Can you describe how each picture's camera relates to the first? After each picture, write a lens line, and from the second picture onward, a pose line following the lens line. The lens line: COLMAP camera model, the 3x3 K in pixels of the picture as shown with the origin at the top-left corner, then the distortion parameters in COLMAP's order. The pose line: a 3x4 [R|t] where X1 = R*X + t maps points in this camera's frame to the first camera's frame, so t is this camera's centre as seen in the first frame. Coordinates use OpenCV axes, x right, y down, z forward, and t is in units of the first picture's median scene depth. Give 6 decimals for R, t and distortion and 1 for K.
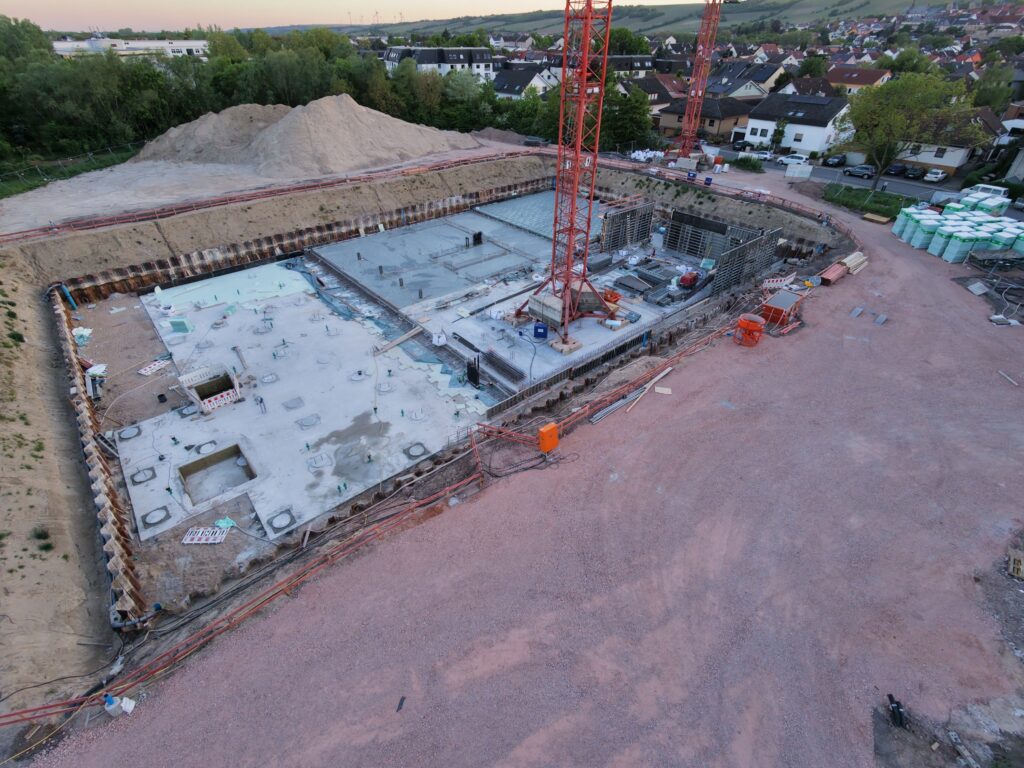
lens RADIAL K [[488.5, 0, 511.5], [0, 488.5, 385.7], [0, 0, 1]] dist [-0.000810, 0.001197]
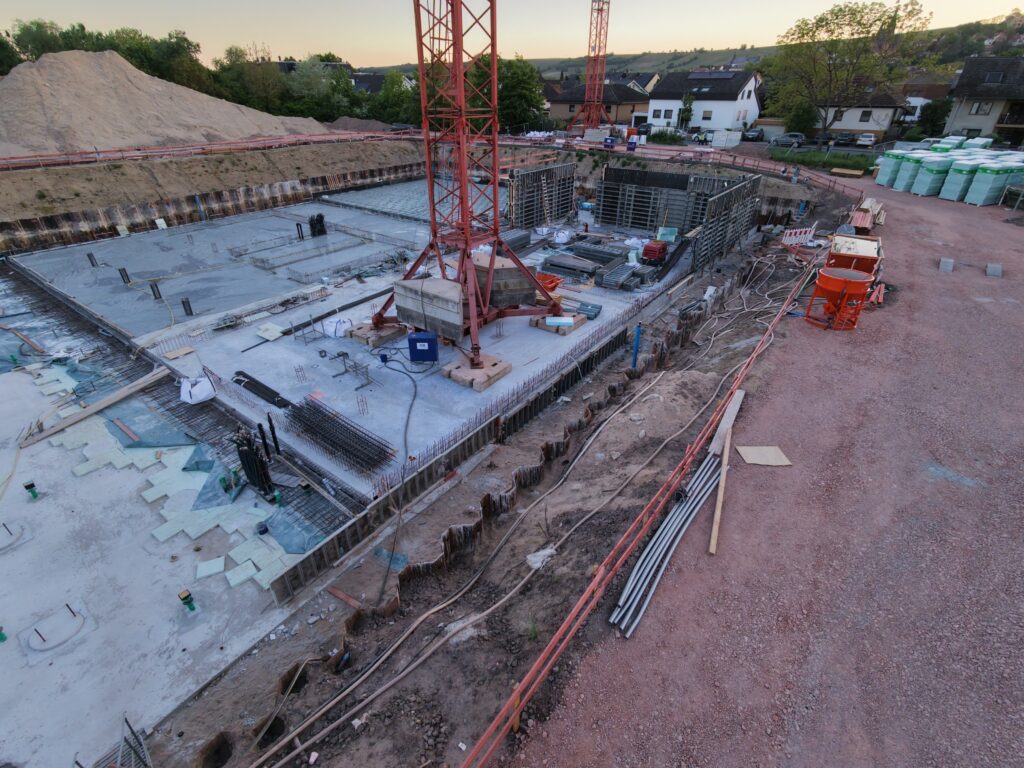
lens RADIAL K [[488.5, 0, 511.7], [0, 488.5, 385.1], [0, 0, 1]] dist [-0.000810, 0.001197]
pose [[0.975710, -0.114474, 0.186778, 0.040025], [0.128541, 0.989572, -0.064989, -0.025687], [-0.177391, 0.087419, 0.980250, 0.405573]]
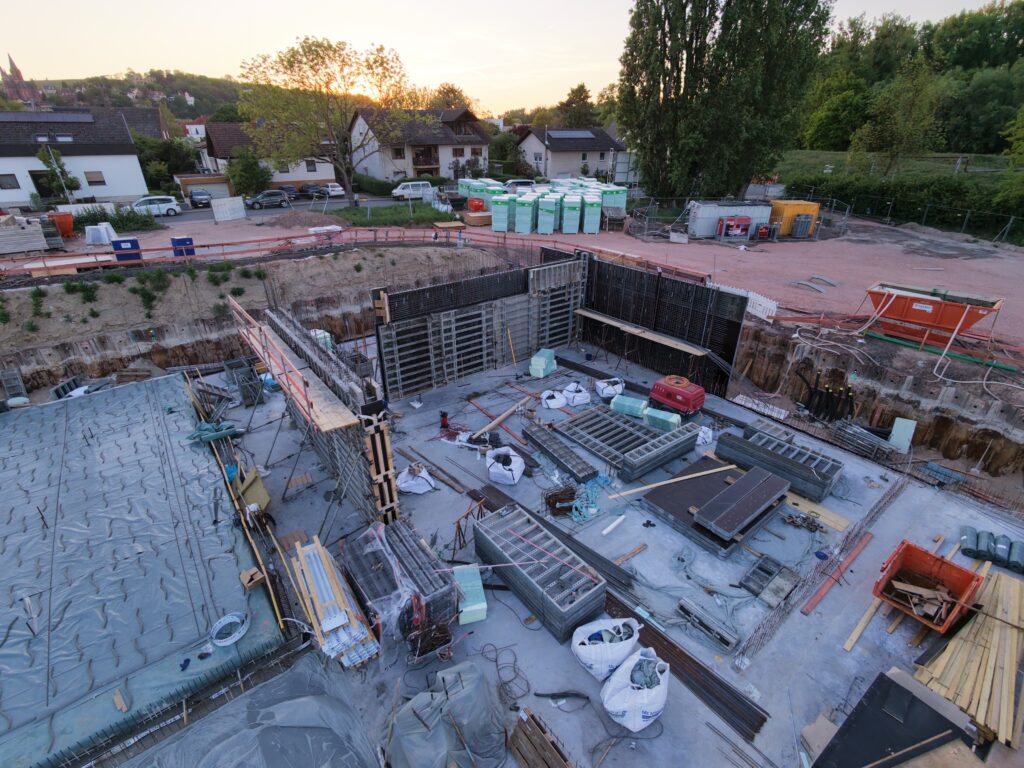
lens RADIAL K [[488.5, 0, 511.0], [0, 488.5, 384.5], [0, 0, 1]] dist [-0.000810, 0.001197]
pose [[0.054234, -0.455525, 0.888569, 0.017702], [0.585990, 0.735048, 0.341057, -0.413469], [-0.808501, 0.502196, 0.306797, 0.942119]]
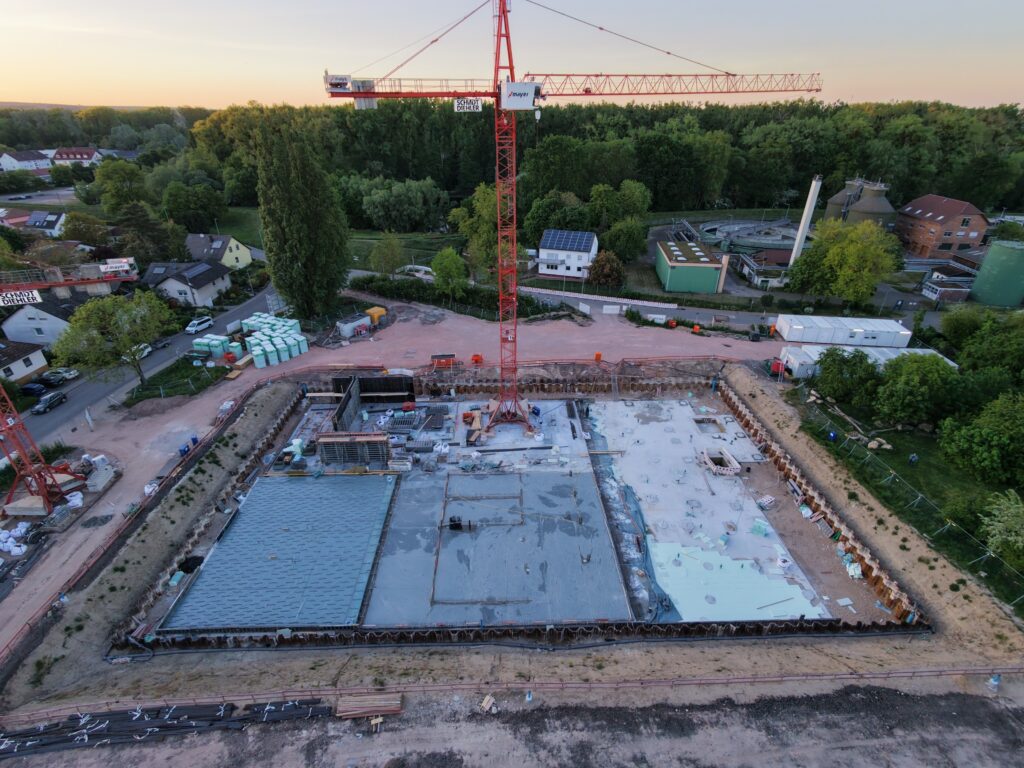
lens RADIAL K [[488.5, 0, 510.1], [0, 488.5, 383.5], [0, 0, 1]] dist [-0.000810, 0.001197]
pose [[-0.776071, -0.303344, 0.552899, -0.634618], [0.368641, 0.493128, 0.787990, -1.240670], [-0.511682, 0.815357, -0.270878, 1.135094]]
